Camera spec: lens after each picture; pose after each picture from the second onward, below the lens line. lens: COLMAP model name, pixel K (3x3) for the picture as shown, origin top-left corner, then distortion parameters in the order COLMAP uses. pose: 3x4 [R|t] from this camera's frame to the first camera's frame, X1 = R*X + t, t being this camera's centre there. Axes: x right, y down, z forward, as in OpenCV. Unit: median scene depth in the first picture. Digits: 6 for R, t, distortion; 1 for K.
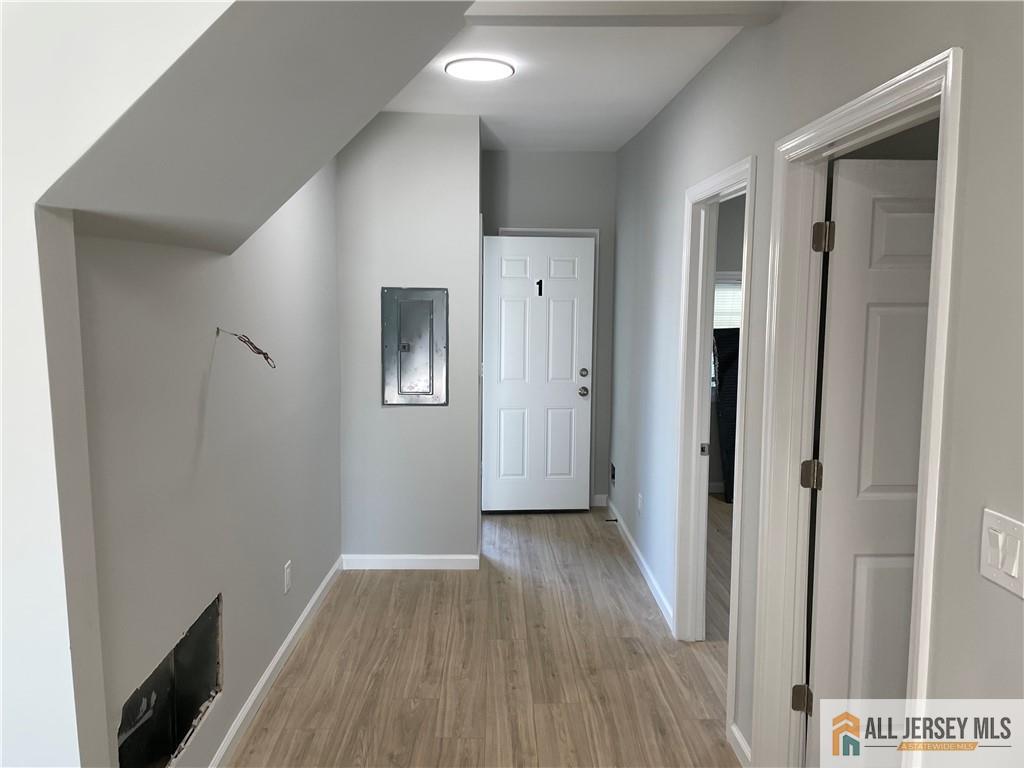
lens RADIAL K [[759.3, 0, 516.1], [0, 759.3, 377.1], [0, 0, 1]] dist [0.114166, -0.161731]
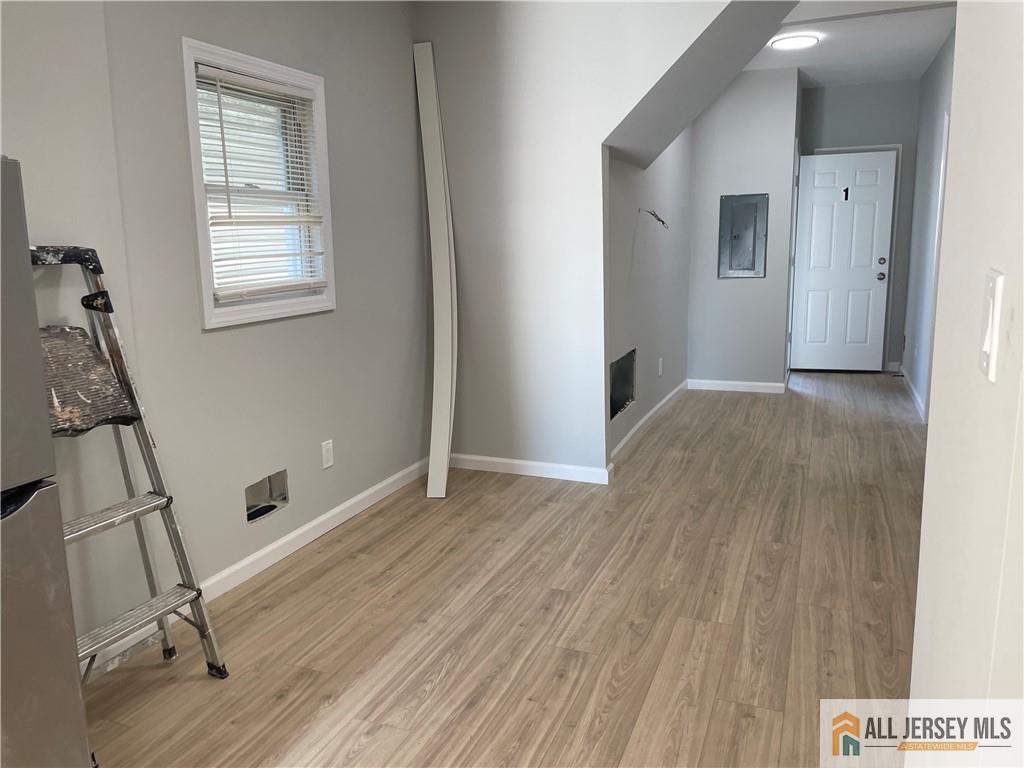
lens RADIAL K [[759.3, 0, 516.1], [0, 759.3, 377.1], [0, 0, 1]] dist [0.114166, -0.161731]
pose [[0.916719, 0.041441, -0.397377, 0.061453], [-0.014894, 0.997459, 0.069662, 0.128435], [0.399255, -0.057942, 0.915007, -0.513068]]
